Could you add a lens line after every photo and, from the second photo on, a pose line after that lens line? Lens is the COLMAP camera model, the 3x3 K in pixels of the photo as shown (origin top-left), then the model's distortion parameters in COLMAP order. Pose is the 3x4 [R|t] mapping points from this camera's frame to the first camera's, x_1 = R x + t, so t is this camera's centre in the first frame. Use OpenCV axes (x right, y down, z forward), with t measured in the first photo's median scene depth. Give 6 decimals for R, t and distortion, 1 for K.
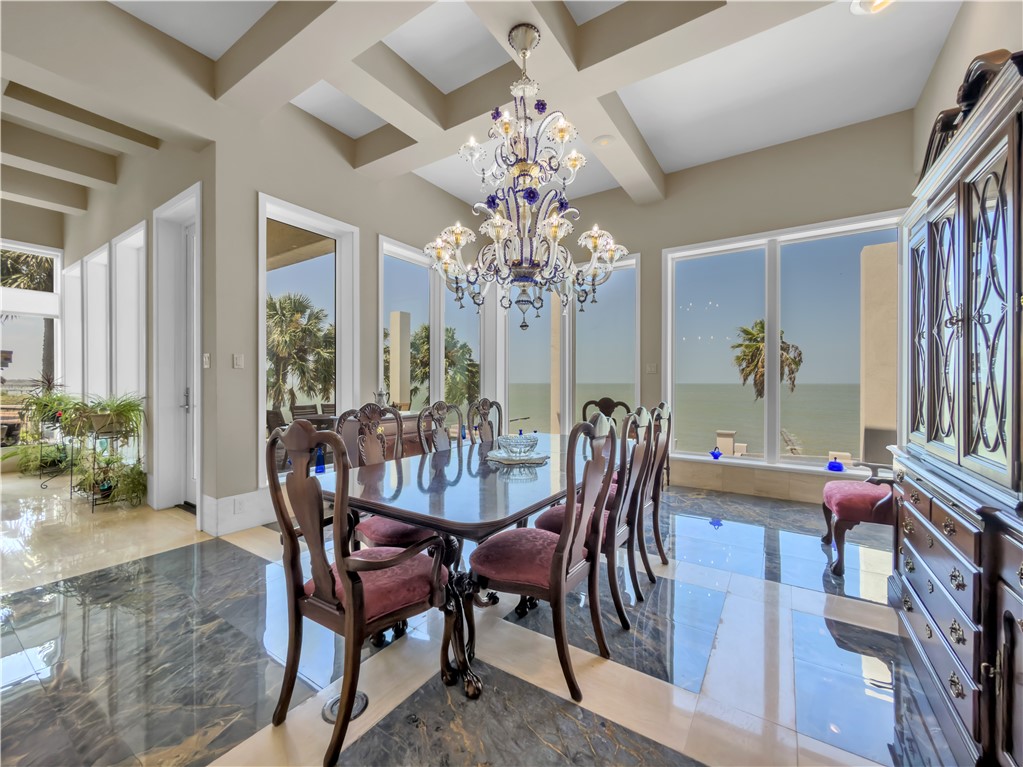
lens RADIAL K [[415.1, 0, 514.6], [0, 415.1, 380.6], [0, 0, 1]] dist [0.008470, -0.000508]
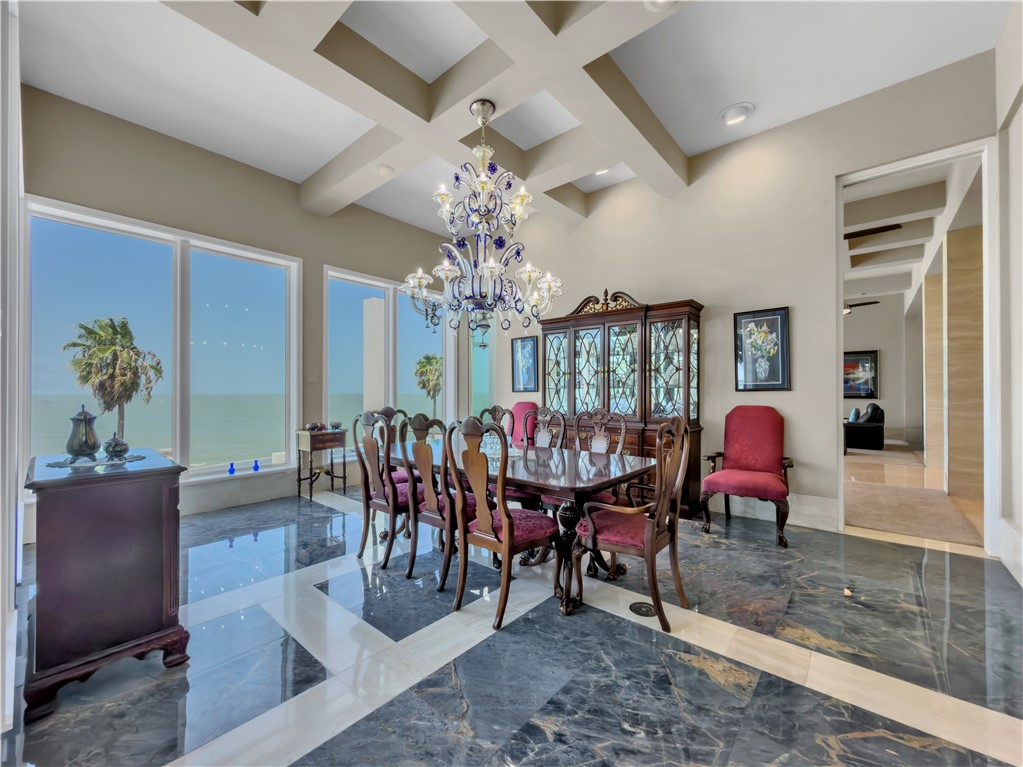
lens RADIAL K [[412.9, 0, 516.6], [0, 412.9, 390.9], [0, 0, 1]] dist [0.001151, -0.000721]
pose [[0.121129, 0.004411, 0.992627, -0.605358], [-0.005476, 0.999978, -0.003776, 0.000821], [-0.992622, -0.004979, 0.121151, 0.400724]]
